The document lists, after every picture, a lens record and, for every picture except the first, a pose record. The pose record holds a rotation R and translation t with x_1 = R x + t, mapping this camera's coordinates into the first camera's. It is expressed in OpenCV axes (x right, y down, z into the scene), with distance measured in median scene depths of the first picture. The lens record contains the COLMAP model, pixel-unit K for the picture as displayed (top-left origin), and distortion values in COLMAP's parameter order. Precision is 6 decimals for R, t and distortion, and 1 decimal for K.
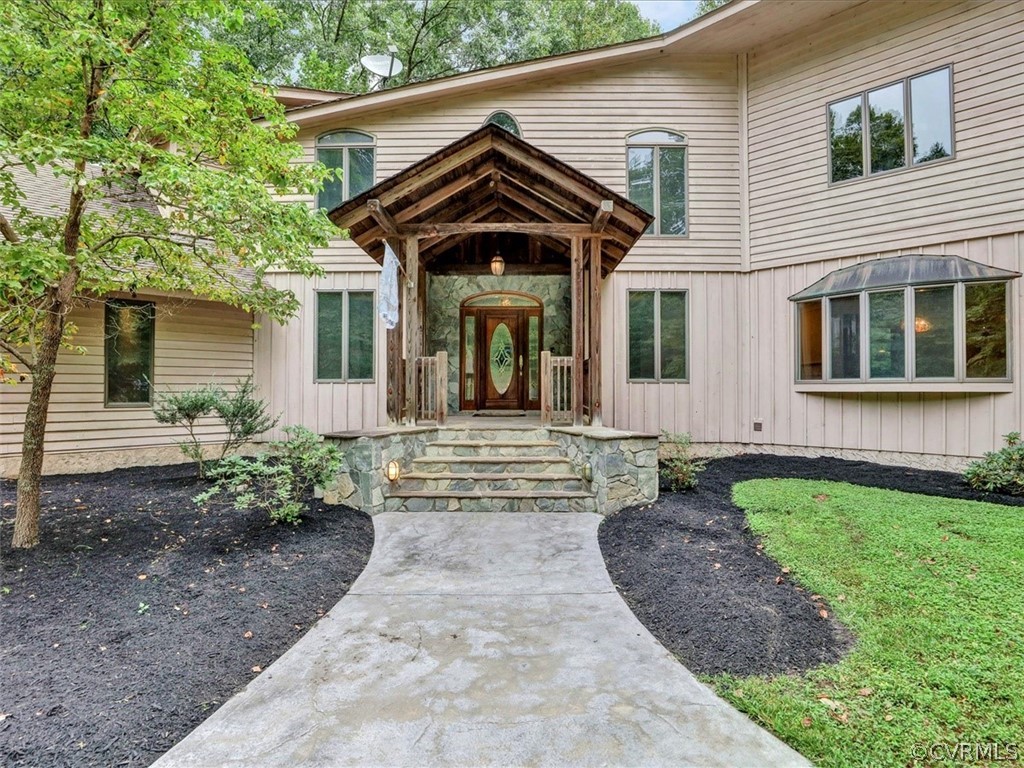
lens RADIAL K [[546.1, 0, 511.8], [0, 546.1, 372.3], [0, 0, 1]] dist [-0.037945, 0.017492]
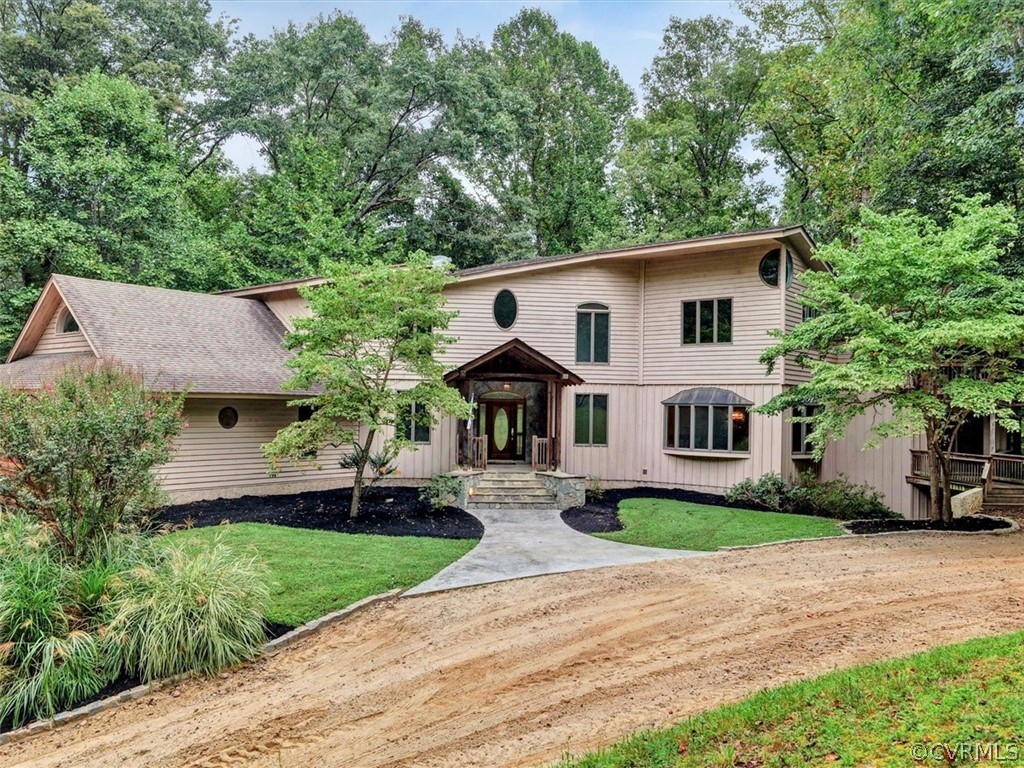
lens RADIAL K [[675.1, 0, 512.0], [0, 675.1, 384.0], [0, 0, 1]] dist [0.001847, 0.000146]
pose [[0.993772, 0.023334, 0.108961, -0.269225], [-0.021927, 0.999660, -0.014094, -0.170864], [-0.109253, 0.011617, 0.993946, -1.351646]]
